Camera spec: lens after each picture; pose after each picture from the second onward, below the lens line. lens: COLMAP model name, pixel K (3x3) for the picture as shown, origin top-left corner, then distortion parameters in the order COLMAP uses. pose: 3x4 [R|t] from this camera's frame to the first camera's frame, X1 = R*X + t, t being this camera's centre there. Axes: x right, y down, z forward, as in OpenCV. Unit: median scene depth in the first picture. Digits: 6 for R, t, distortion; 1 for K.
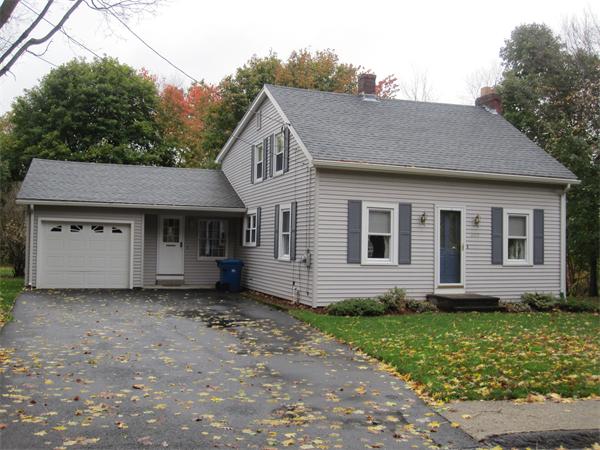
lens RADIAL K [[611.3, 0, 299.4], [0, 611.3, 224.7], [0, 0, 1]] dist [-0.061045, 0.000000]
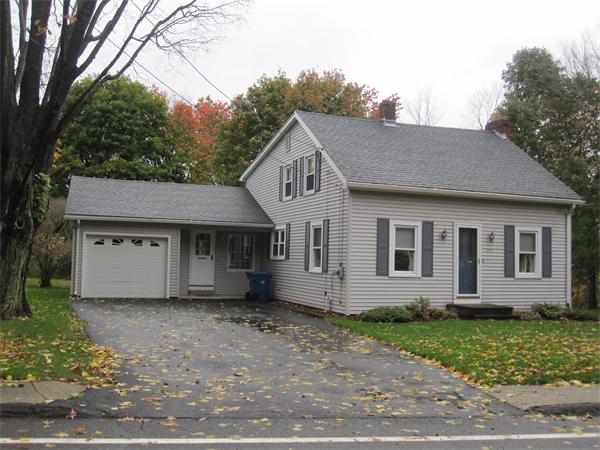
lens RADIAL K [[611.3, 0, 299.7], [0, 611.3, 224.8], [0, 0, 1]] dist [-0.061045, 0.000000]
pose [[0.999953, 0.005987, 0.007581, -0.059659], [-0.005823, 0.999753, -0.021452, -0.003379], [-0.007708, 0.021407, 0.999741, -0.090889]]
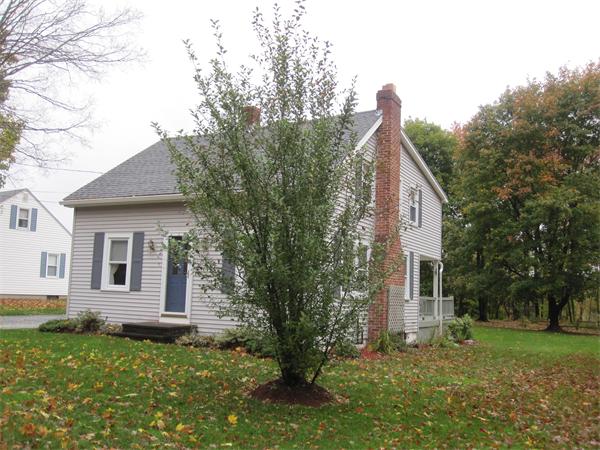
lens RADIAL K [[611.3, 0, 299.8], [0, 611.3, 224.4], [0, 0, 1]] dist [-0.061045, 0.000000]
pose [[0.670542, -0.073175, -0.738254, 0.998221], [0.018779, 0.996479, -0.081713, 0.037057], [0.741634, 0.040928, 0.669555, 0.454624]]
